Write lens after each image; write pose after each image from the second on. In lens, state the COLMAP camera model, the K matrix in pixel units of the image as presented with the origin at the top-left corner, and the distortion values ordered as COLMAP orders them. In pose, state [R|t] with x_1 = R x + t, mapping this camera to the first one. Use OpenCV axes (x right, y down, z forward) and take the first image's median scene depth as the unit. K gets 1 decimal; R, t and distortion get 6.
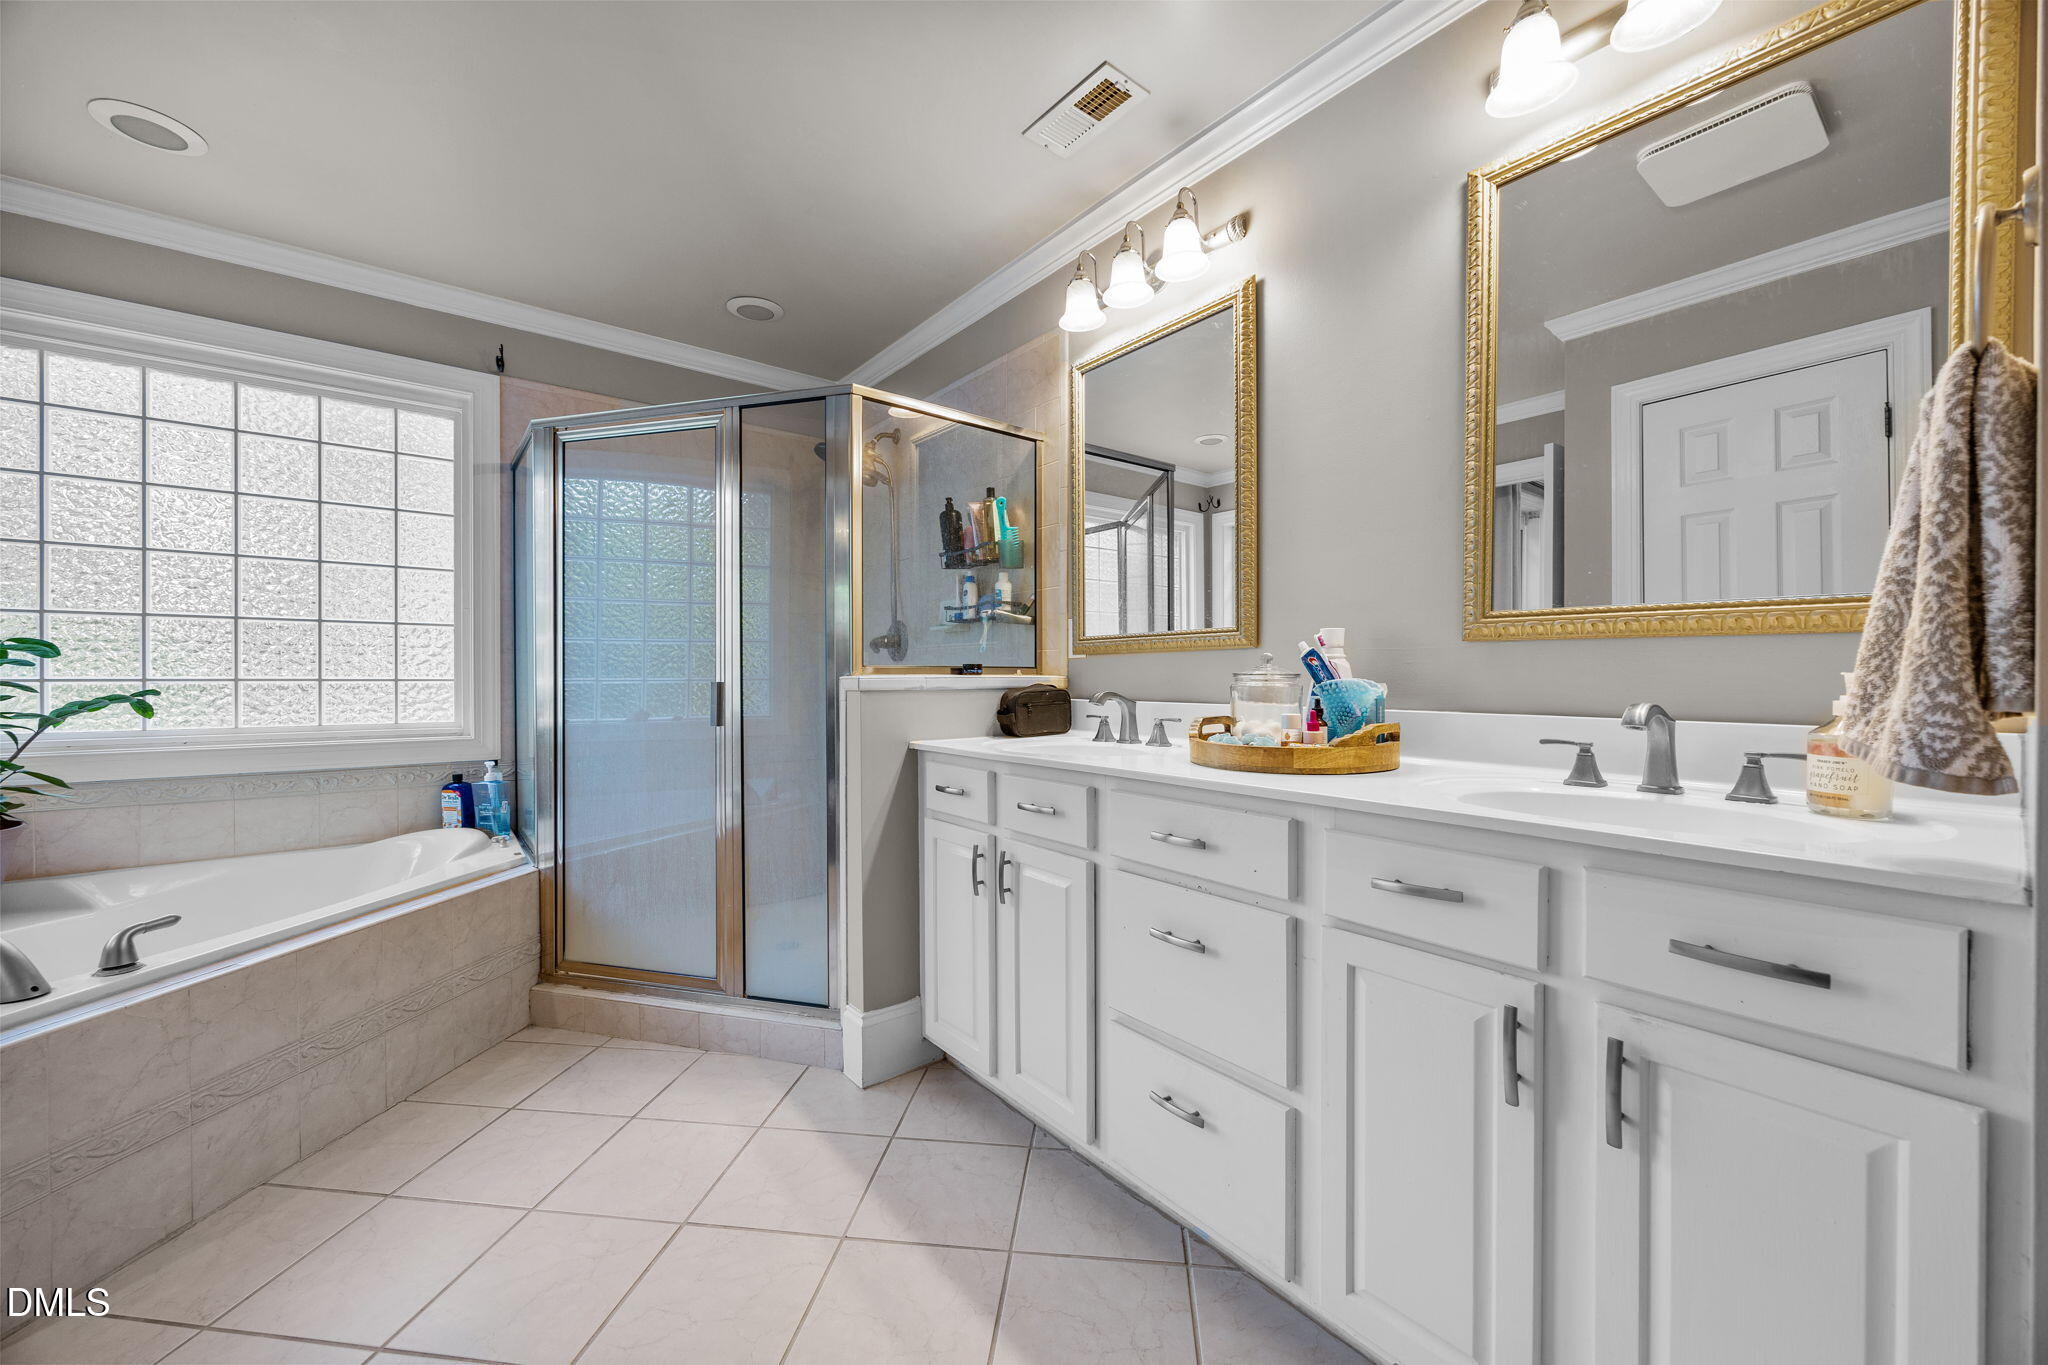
lens RADIAL K [[779.9, 0, 1024.0], [0, 779.9, 682.5], [0, 0, 1]] dist [-0.000952, -0.000031]
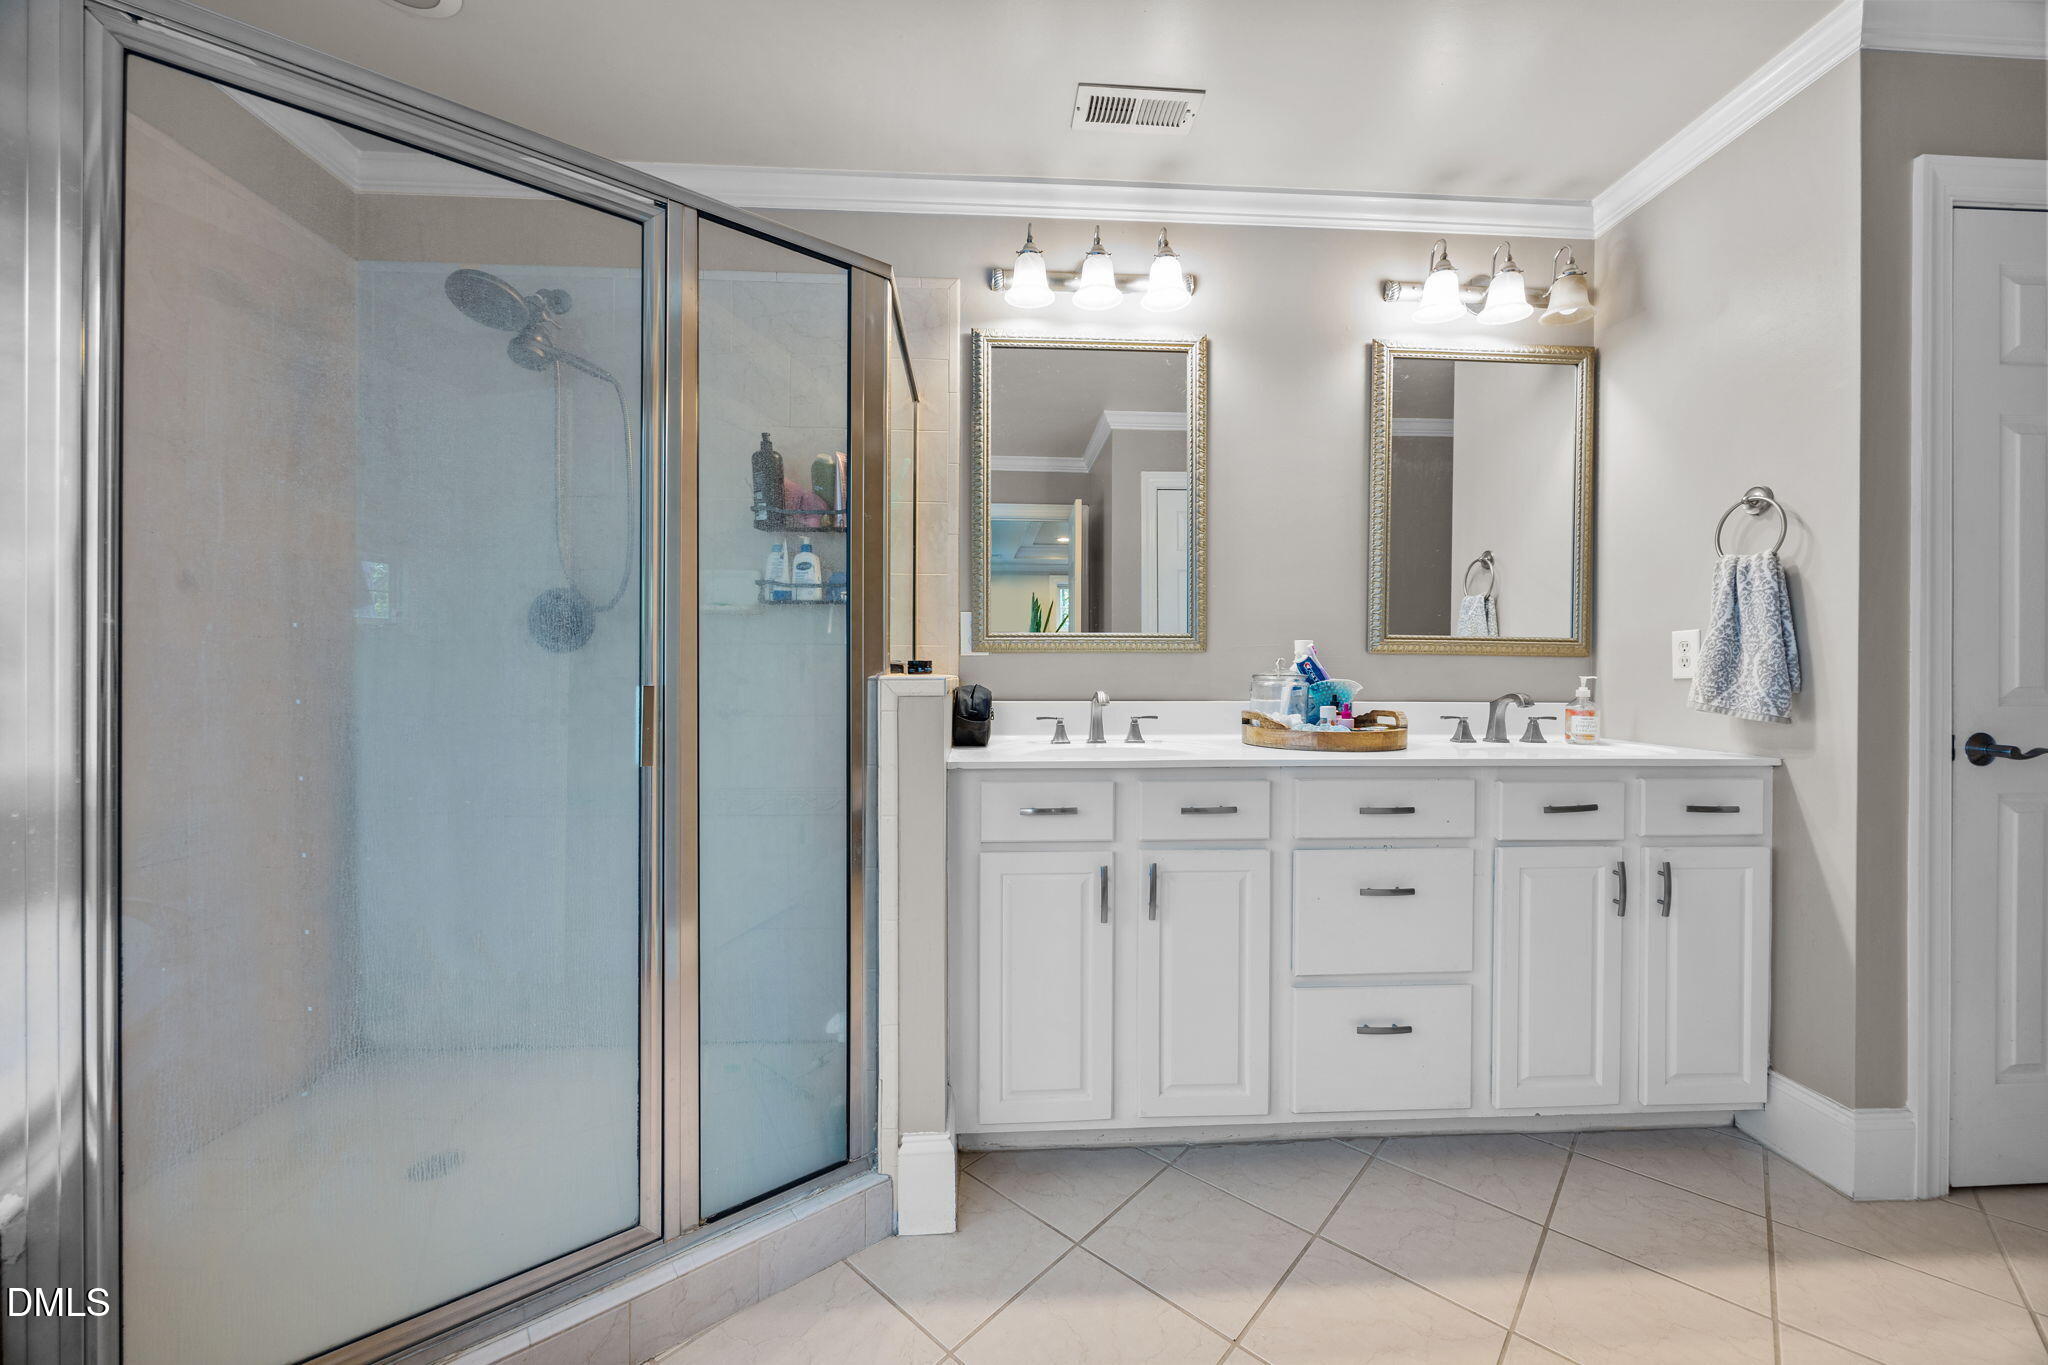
lens RADIAL K [[779.9, 0, 1024.0], [0, 779.9, 682.5], [0, 0, 1]] dist [-0.000952, -0.000031]
pose [[0.572410, -0.005347, 0.819950, -0.825128], [0.002546, 0.999986, 0.004744, -0.005758], [-0.819964, -0.000628, 0.572415, 0.553920]]
